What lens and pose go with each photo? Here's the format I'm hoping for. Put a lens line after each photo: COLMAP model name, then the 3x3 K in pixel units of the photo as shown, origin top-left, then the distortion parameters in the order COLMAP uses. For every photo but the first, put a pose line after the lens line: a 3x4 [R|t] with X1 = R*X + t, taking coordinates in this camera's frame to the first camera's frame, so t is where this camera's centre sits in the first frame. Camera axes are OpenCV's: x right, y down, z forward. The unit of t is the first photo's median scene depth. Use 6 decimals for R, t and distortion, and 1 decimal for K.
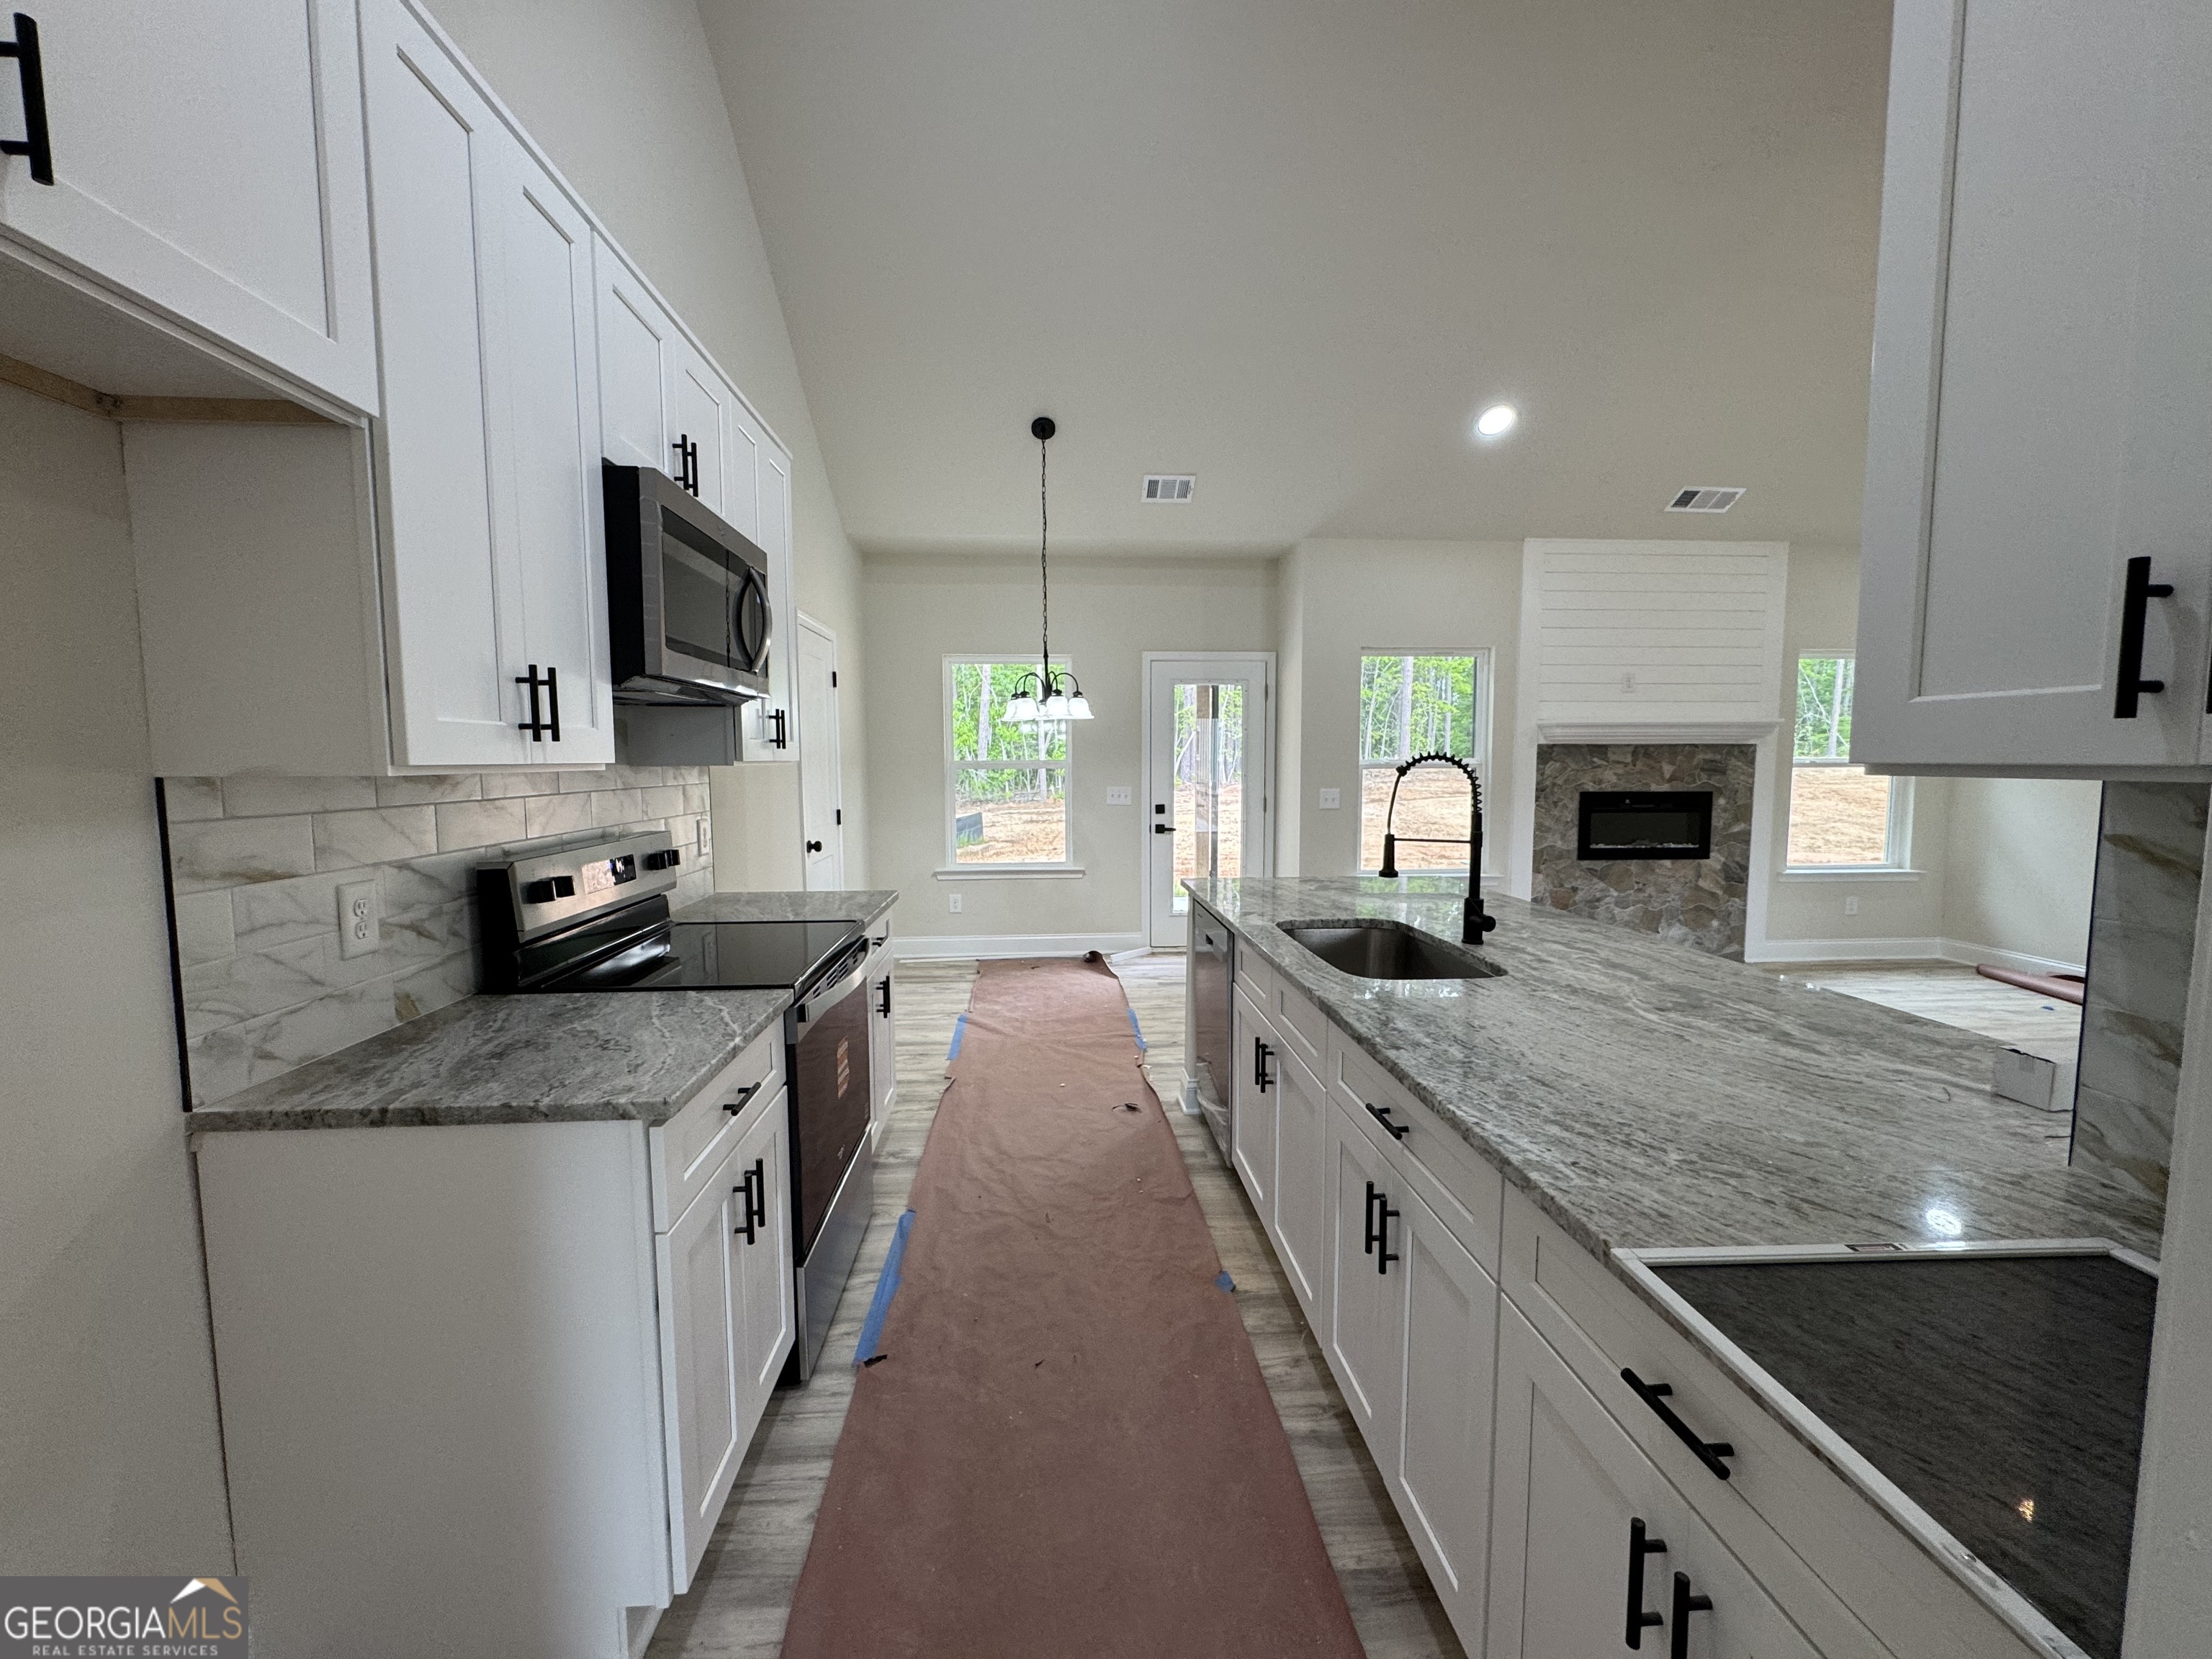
lens RADIAL K [[885.2, 0, 1103.5], [0, 885.2, 831.1], [0, 0, 1]] dist [-0.003194, 0.000850]
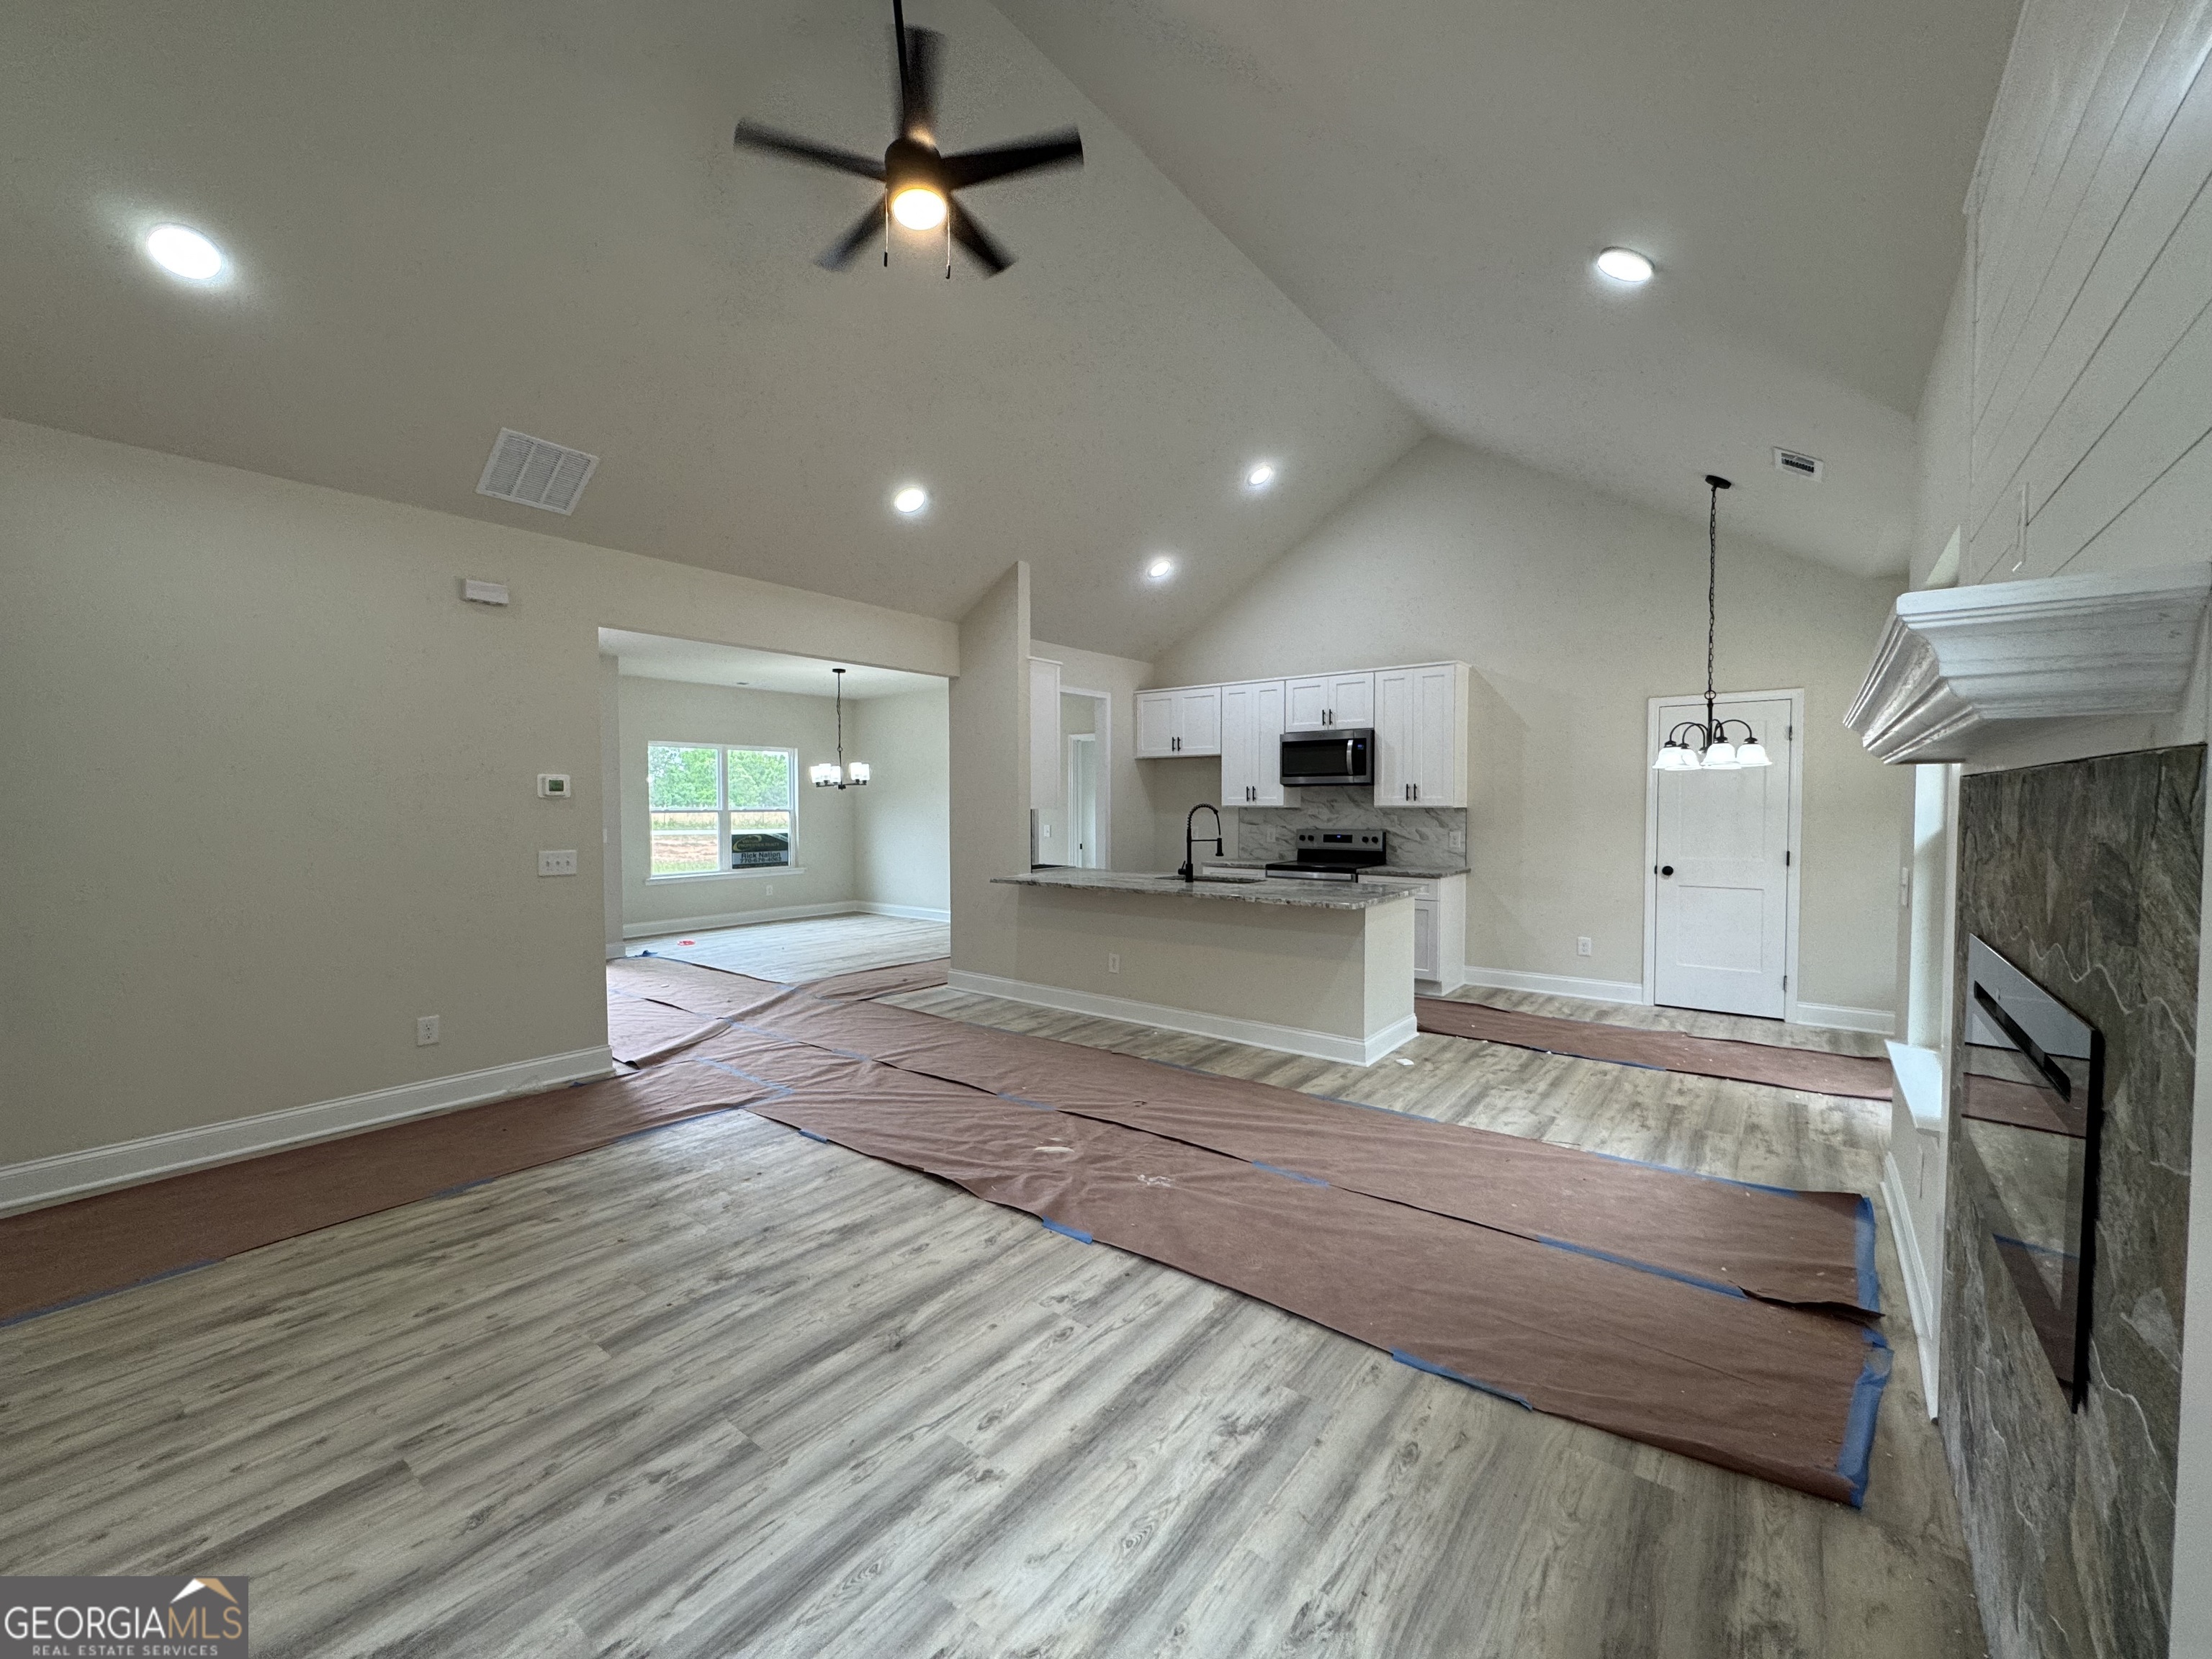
lens RADIAL K [[885.2, 0, 1103.5], [0, 885.2, 831.1], [0, 0, 1]] dist [-0.003194, 0.000850]
pose [[-0.671528, 0.028531, -0.740430, 0.947860], [-0.057825, 0.994193, 0.090753, -0.088250], [0.738720, 0.103758, -0.665979, 0.969902]]
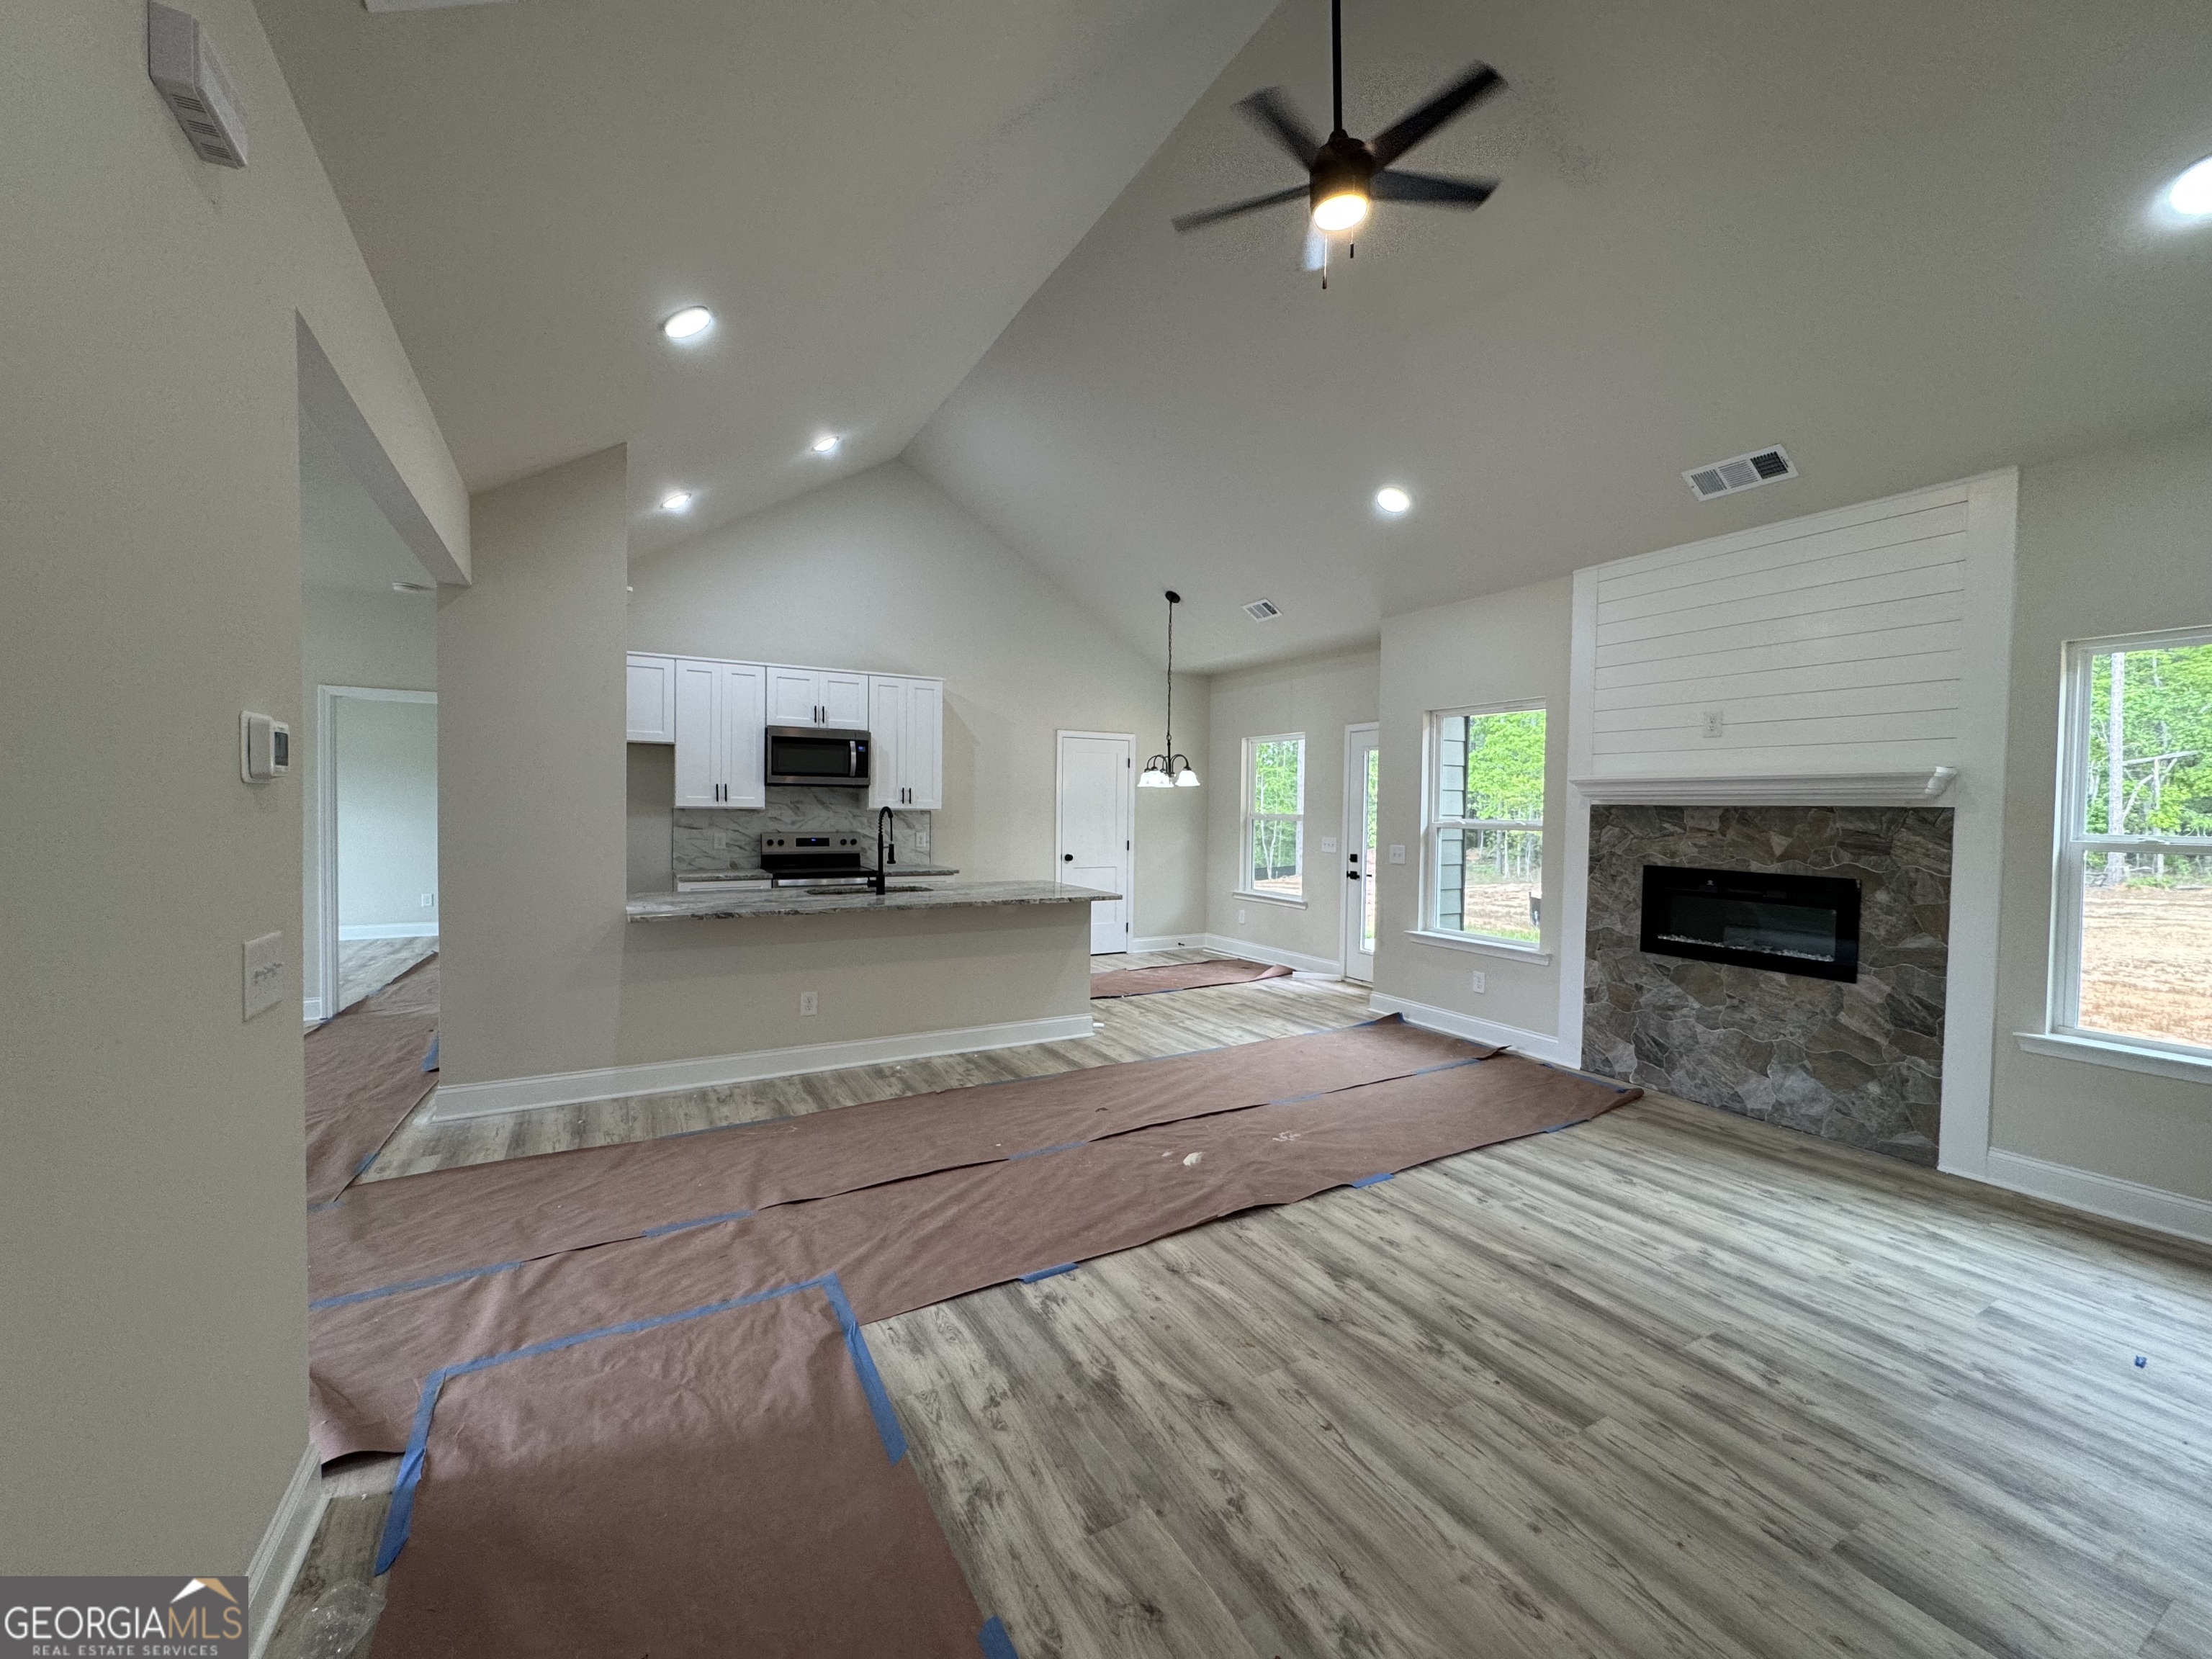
lens RADIAL K [[885.2, 0, 1103.5], [0, 885.2, 831.1], [0, 0, 1]] dist [-0.003194, 0.000850]
pose [[0.424905, 0.034785, -0.904570, 1.041613], [-0.089660, 0.995965, -0.003817, -0.028069], [0.900787, 0.082725, 0.426309, 0.219951]]
